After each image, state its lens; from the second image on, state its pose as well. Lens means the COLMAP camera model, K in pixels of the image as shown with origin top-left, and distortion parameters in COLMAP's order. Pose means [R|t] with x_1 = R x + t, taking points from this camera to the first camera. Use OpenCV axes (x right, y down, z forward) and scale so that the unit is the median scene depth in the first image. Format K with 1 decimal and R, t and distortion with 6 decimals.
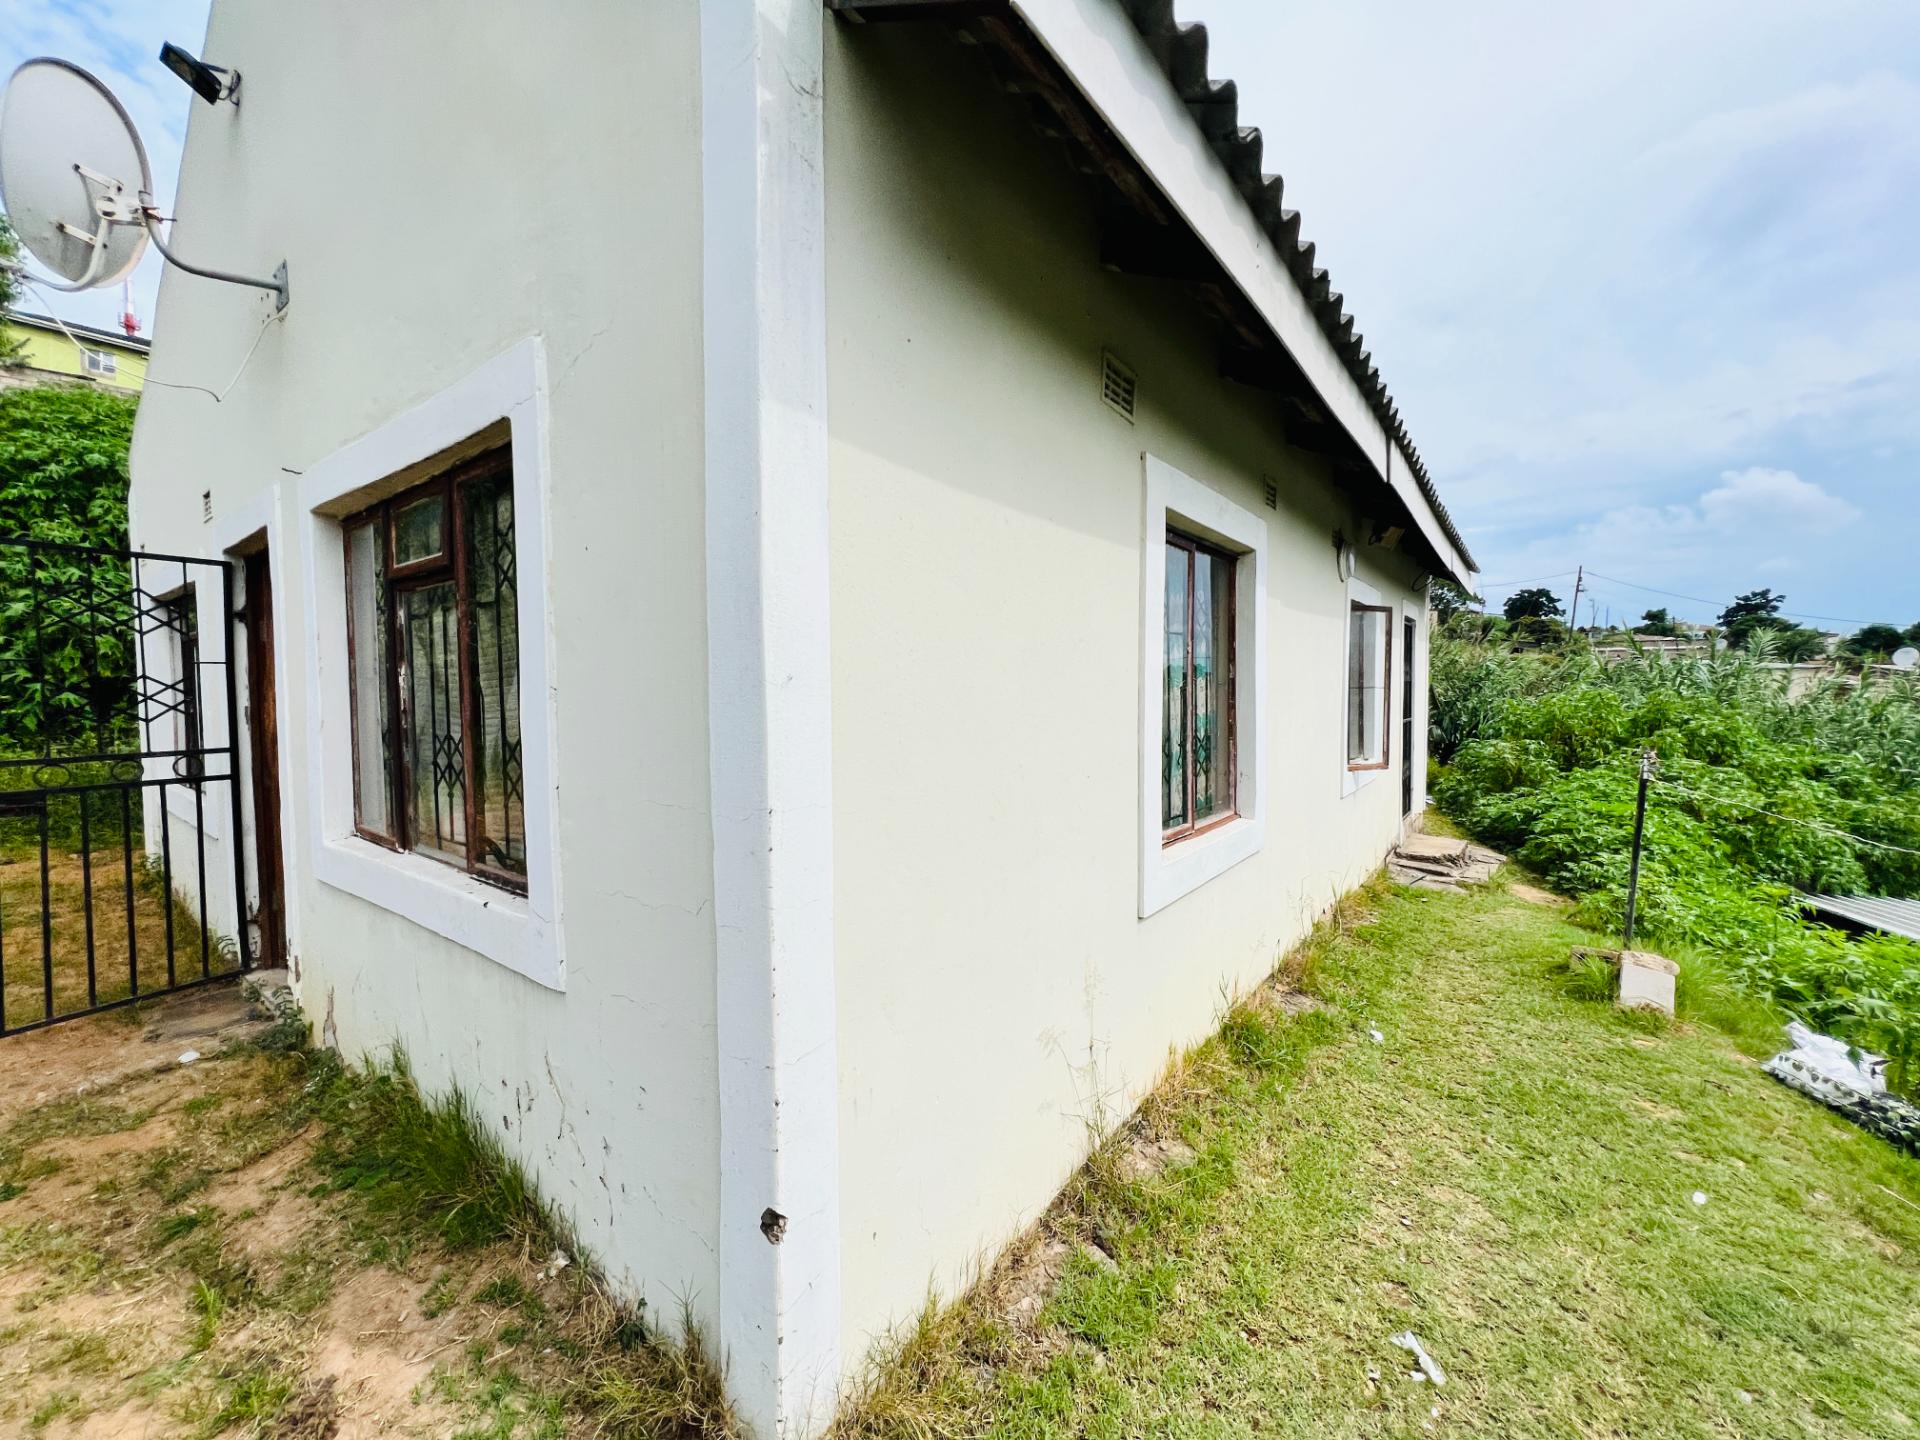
lens RADIAL K [[762.1, 0, 960.0], [0, 762.1, 720.0], [0, 0, 1]] dist [-0.002691, -0.000117]
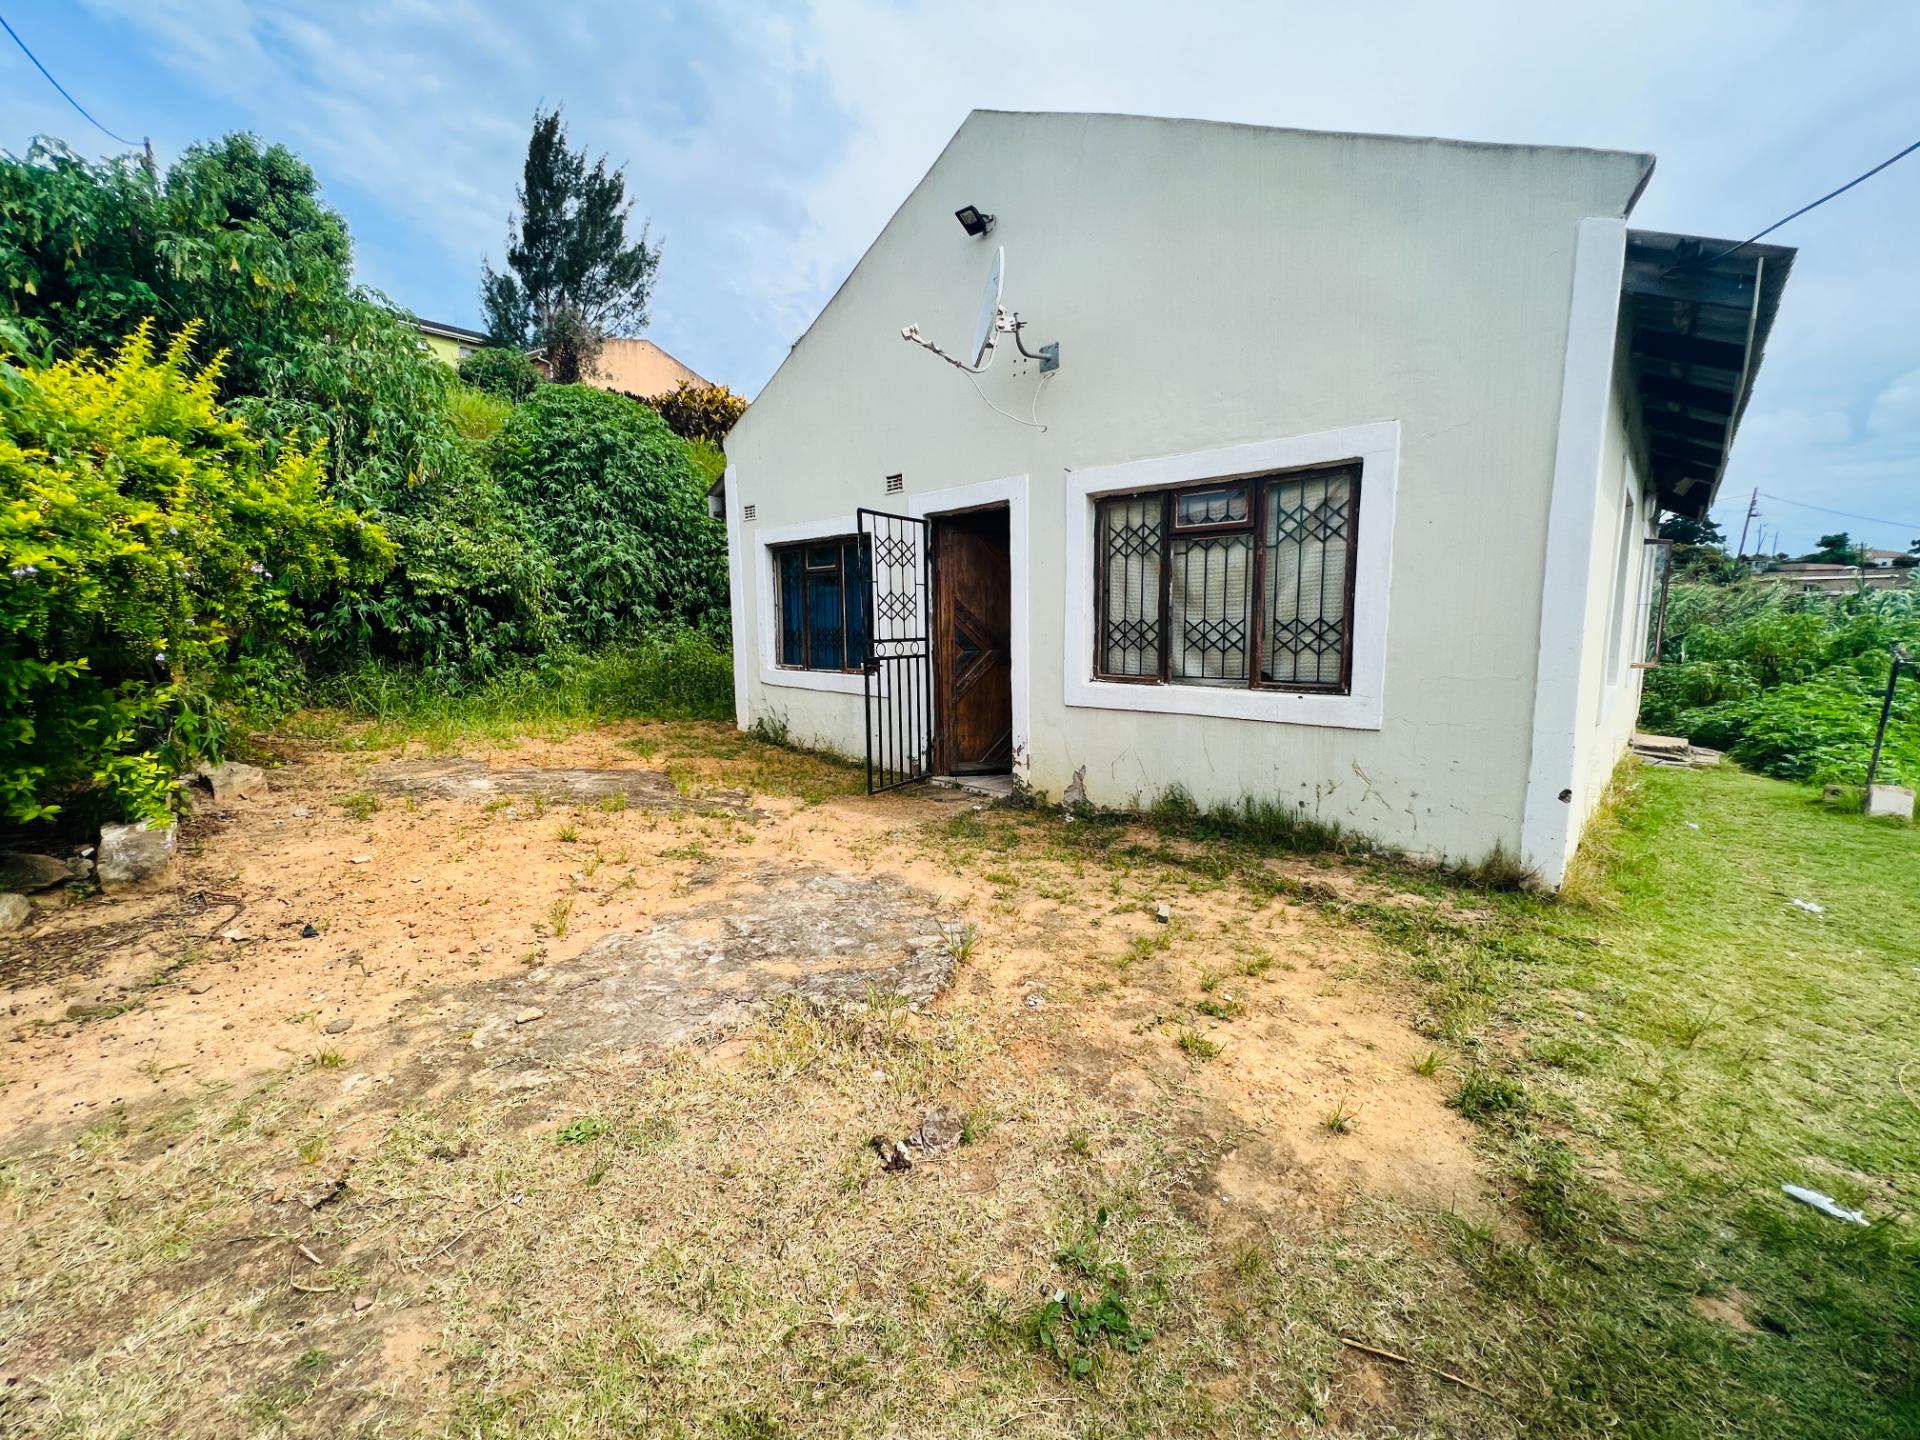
lens RADIAL K [[768.7, 0, 957.7], [0, 768.7, 716.5], [0, 0, 1]] dist [-0.002181, 0.000887]
pose [[0.994908, 0.011814, -0.100088, -0.366026], [-0.003991, 0.996945, 0.078010, 0.038100], [0.100704, -0.077213, 0.991916, -0.313336]]
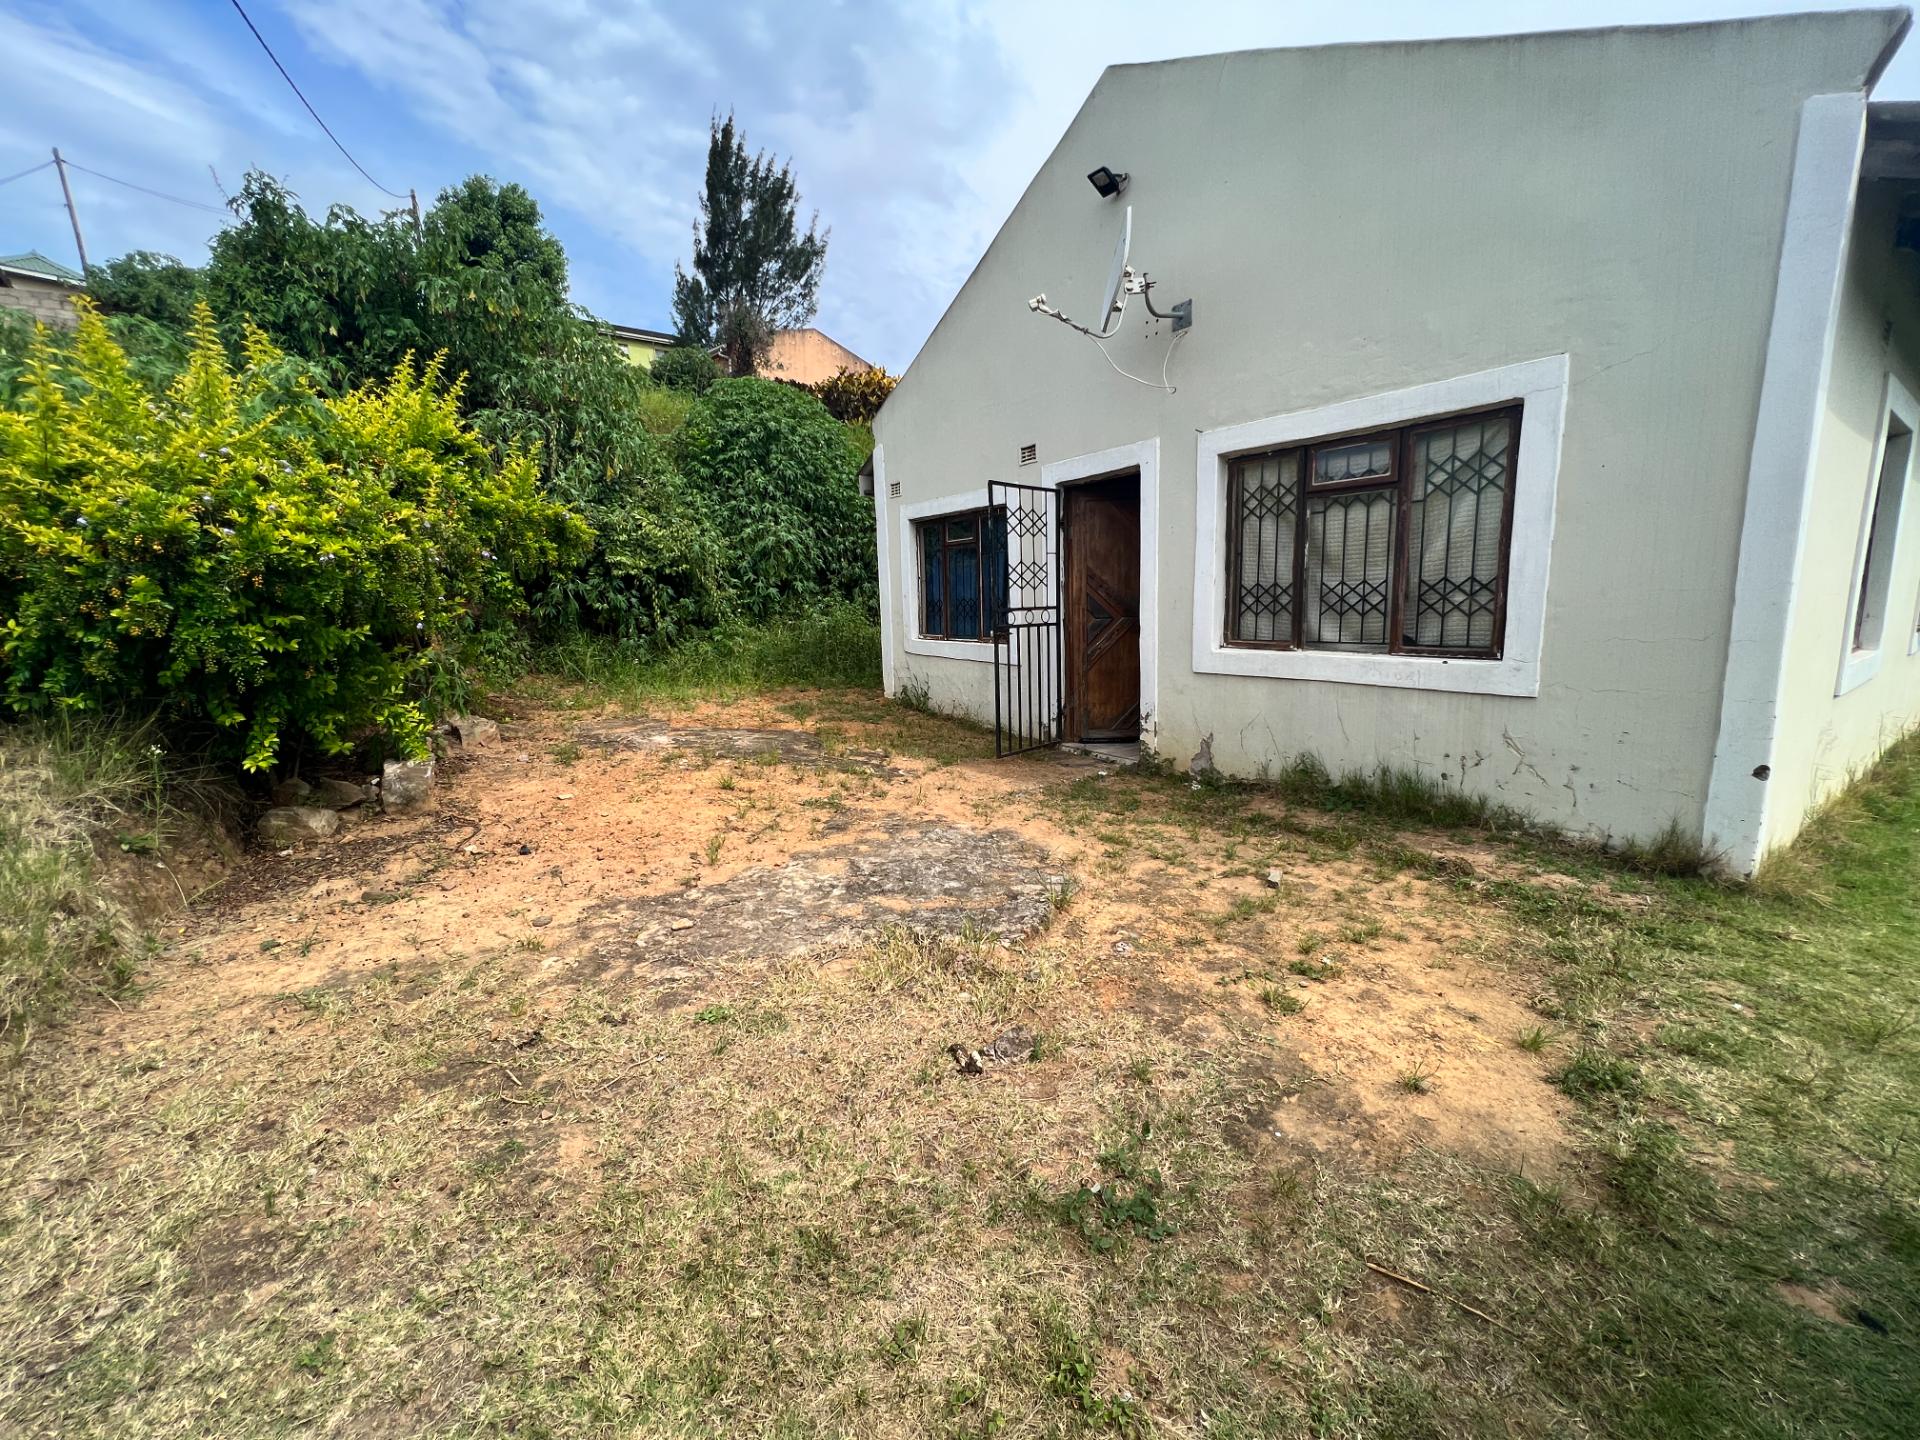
lens RADIAL K [[768.7, 0, 957.7], [0, 768.7, 716.5], [0, 0, 1]] dist [-0.002181, 0.000887]
pose [[0.953814, 0.030129, -0.298883, -0.333261], [0.003647, 0.993723, 0.111810, 0.043795], [0.300376, -0.107736, 0.947717, -0.331816]]
